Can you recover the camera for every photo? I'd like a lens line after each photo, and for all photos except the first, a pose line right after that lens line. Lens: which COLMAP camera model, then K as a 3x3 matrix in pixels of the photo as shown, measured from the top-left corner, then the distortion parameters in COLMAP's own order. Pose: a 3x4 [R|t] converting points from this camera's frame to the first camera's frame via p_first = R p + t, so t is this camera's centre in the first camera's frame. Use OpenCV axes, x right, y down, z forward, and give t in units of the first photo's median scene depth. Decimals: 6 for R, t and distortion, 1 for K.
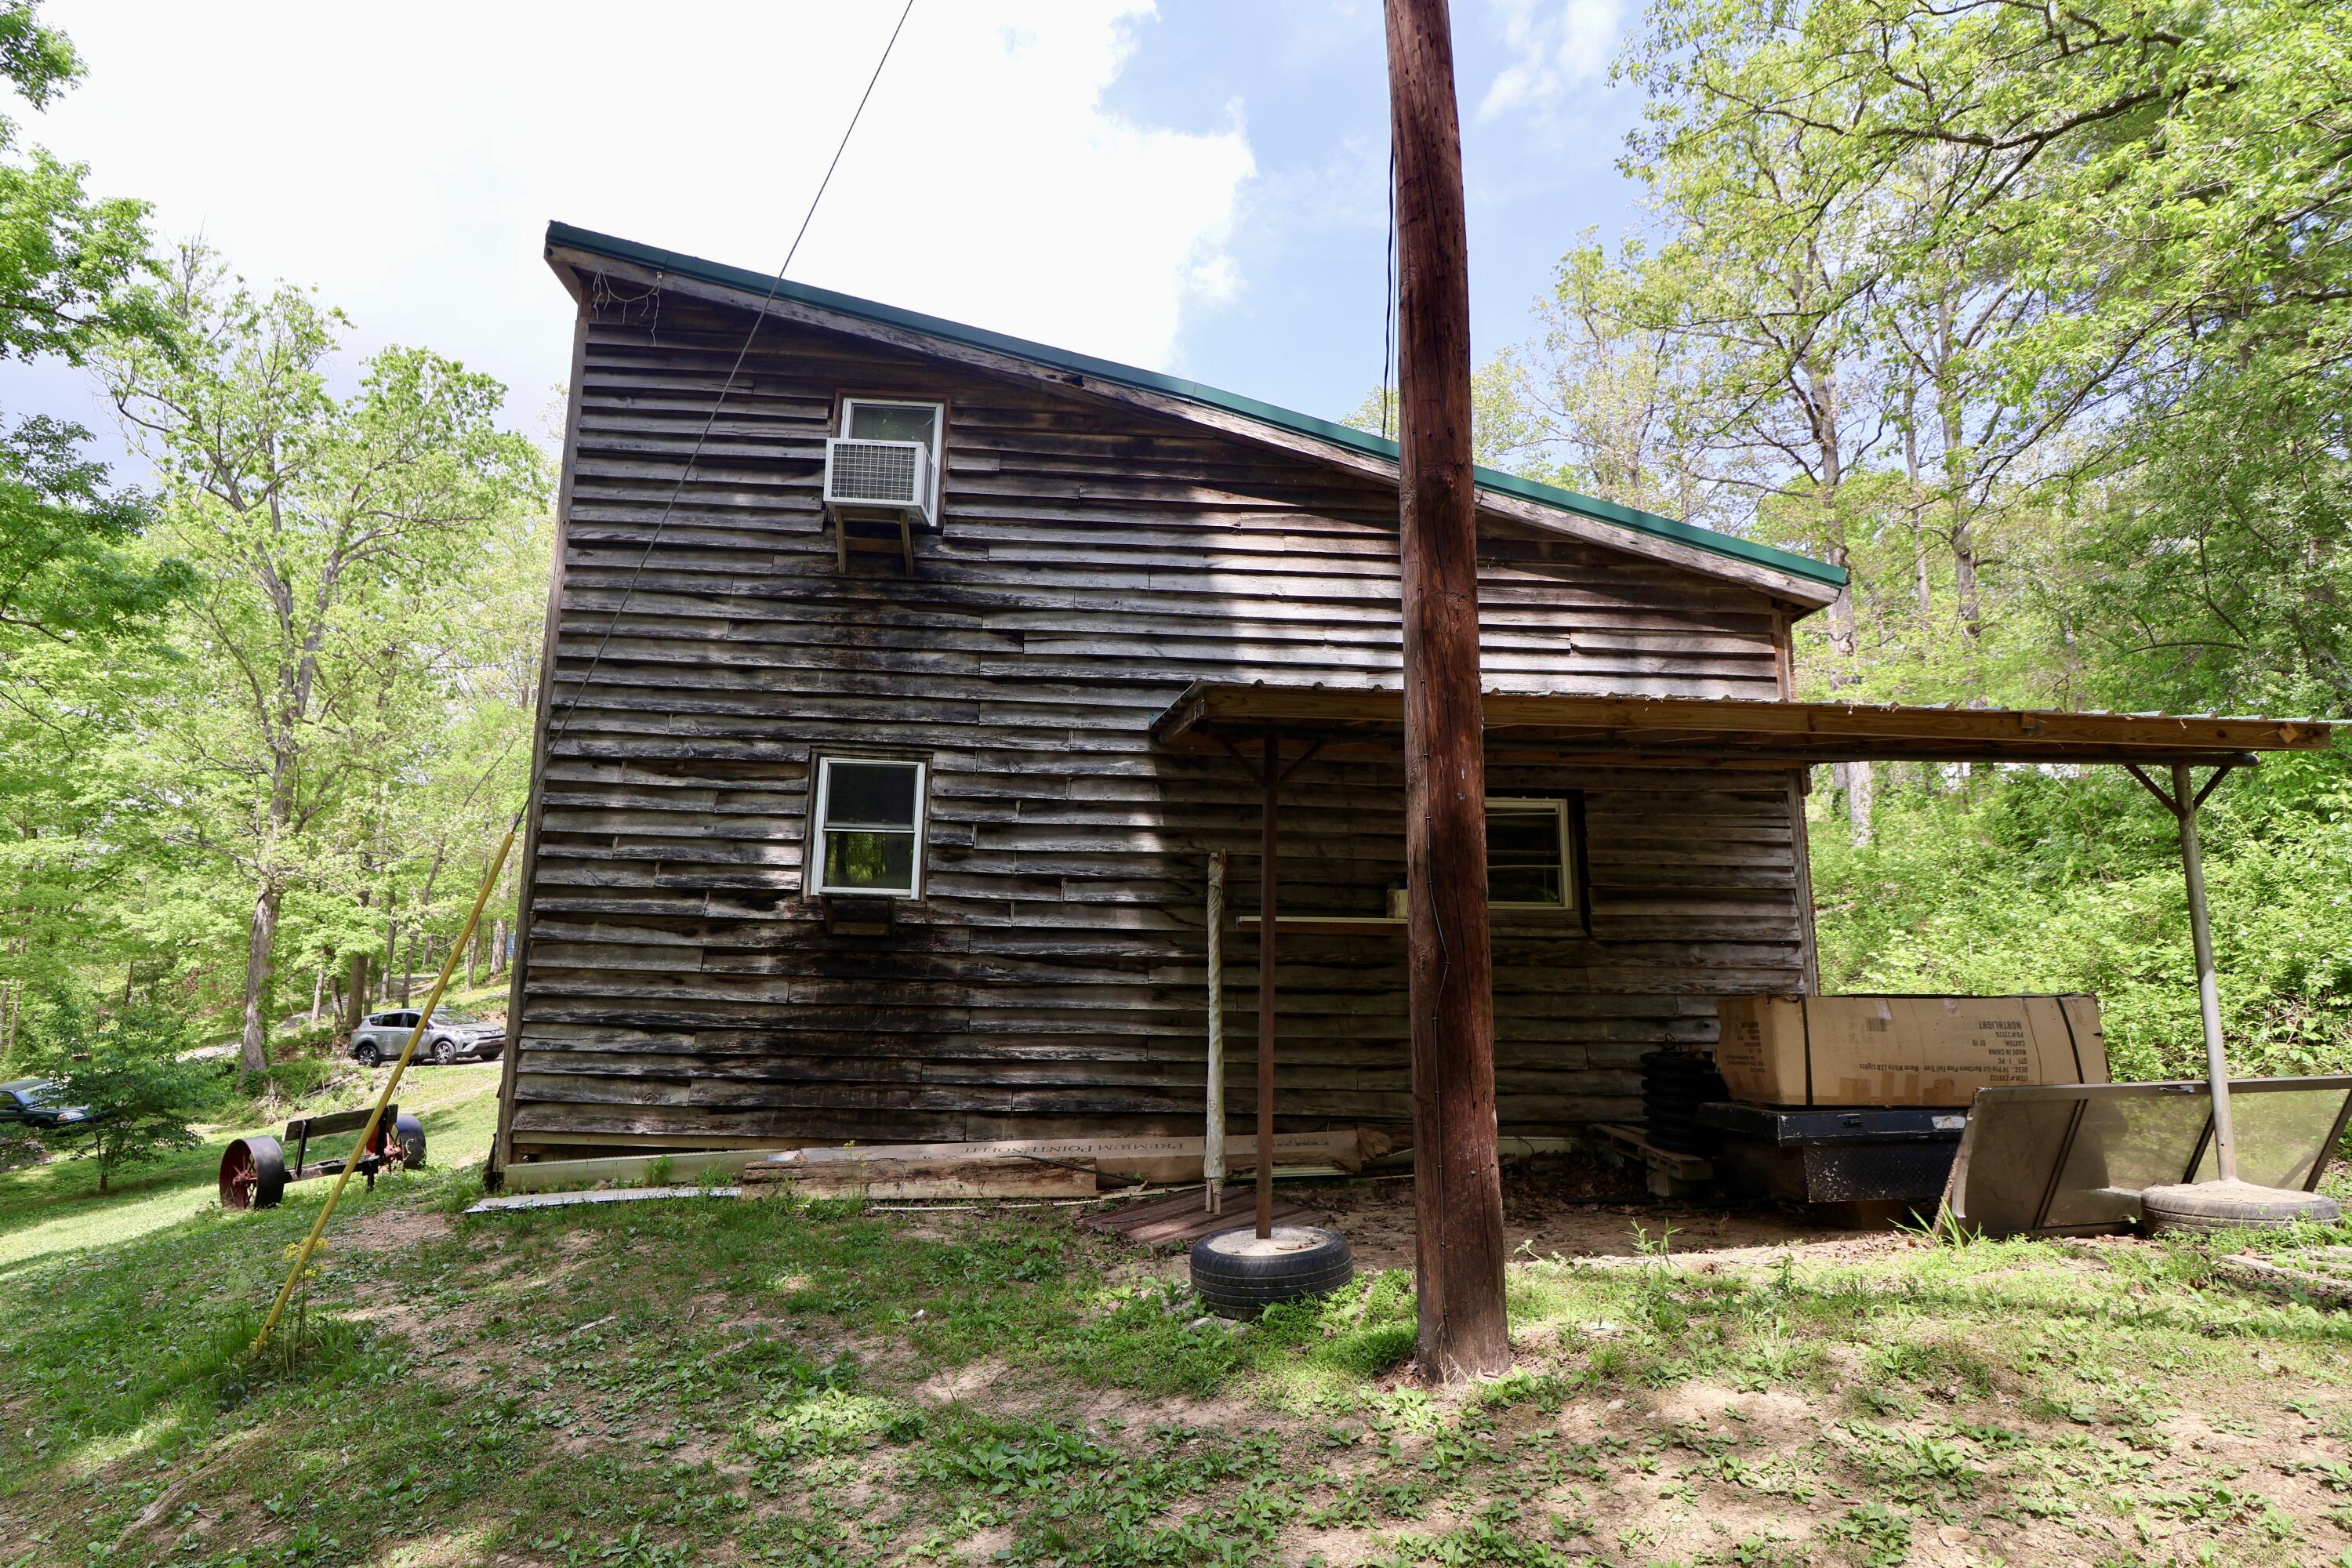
lens RADIAL K [[1093.5, 0, 1167.9], [0, 1093.5, 796.1], [0, 0, 1]] dist [-0.018287, -0.003723]
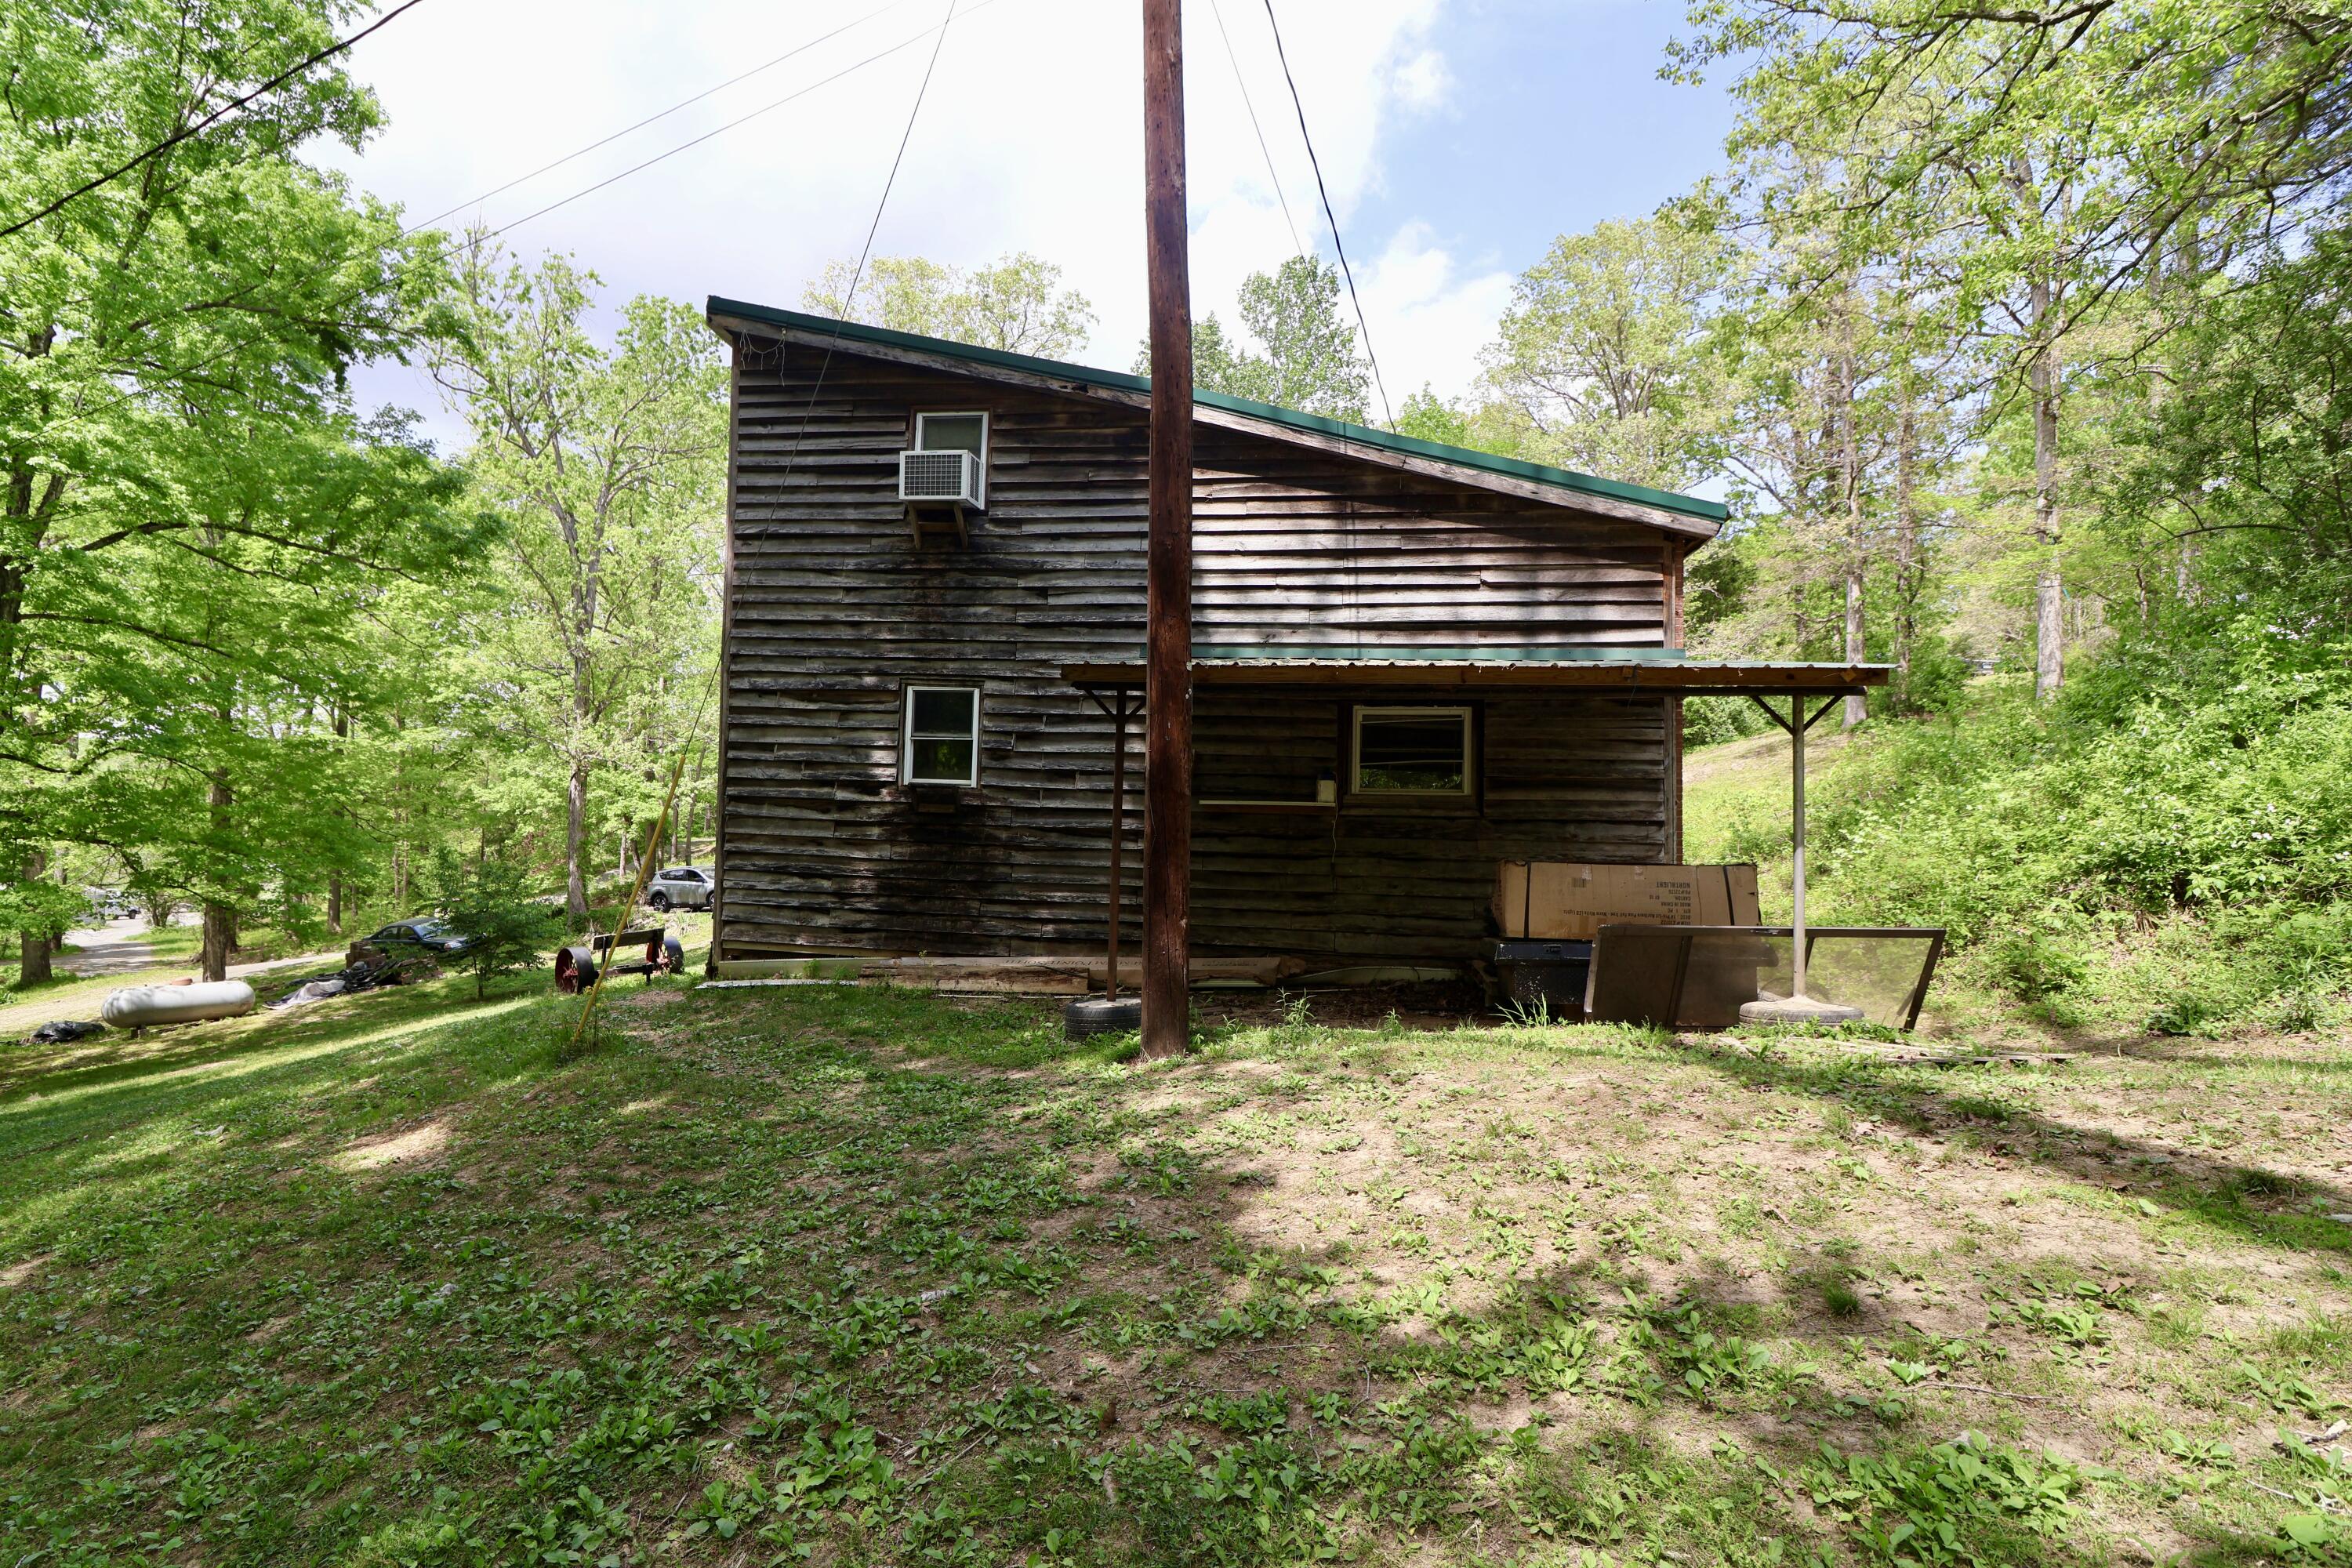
lens RADIAL K [[1093.5, 0, 1161.0], [0, 1093.5, 790.6], [0, 0, 1]] dist [-0.018287, -0.003723]
pose [[0.979148, 0.001358, -0.203143, 0.267918], [0.021617, 0.993604, 0.110836, -0.047661], [0.201995, -0.112916, 0.972856, -0.292701]]
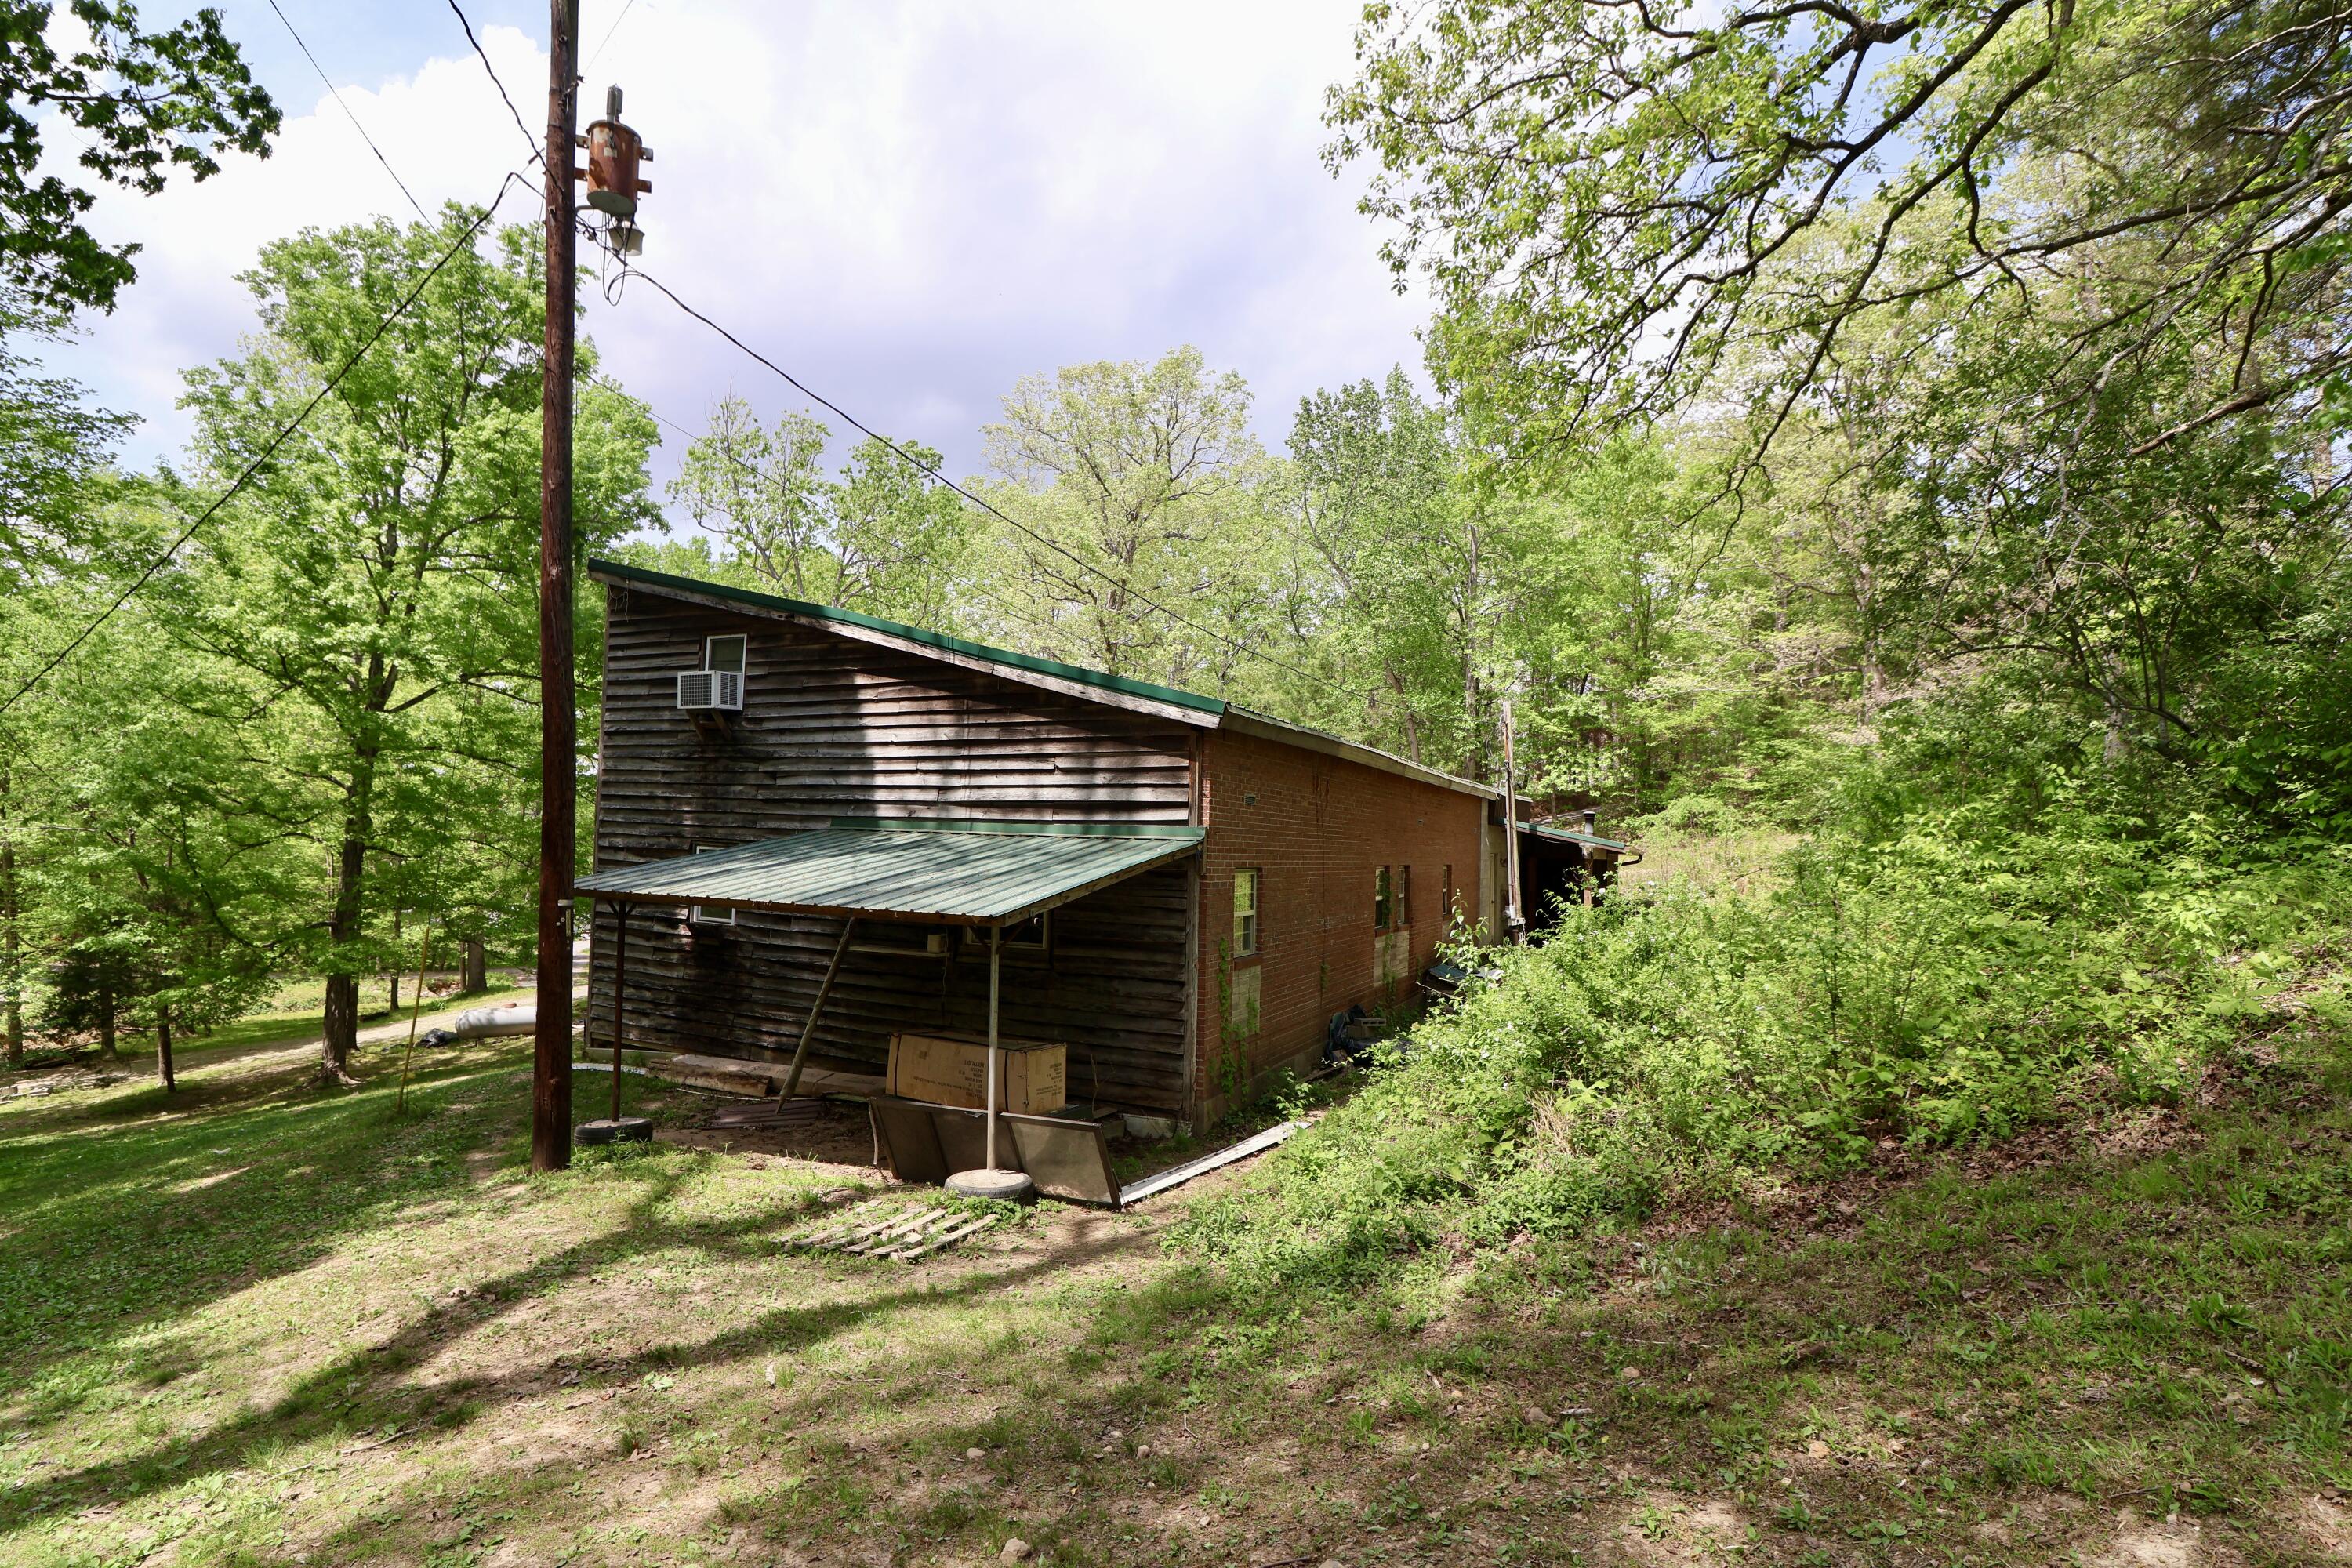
lens RADIAL K [[1093.5, 0, 1177.4], [0, 1093.5, 789.4], [0, 0, 1]] dist [-0.018287, -0.003723]
pose [[0.866831, -0.016826, -0.498318, 1.227669], [0.063990, 0.994920, 0.077717, -0.209687], [0.494479, -0.099255, 0.863504, -0.162843]]
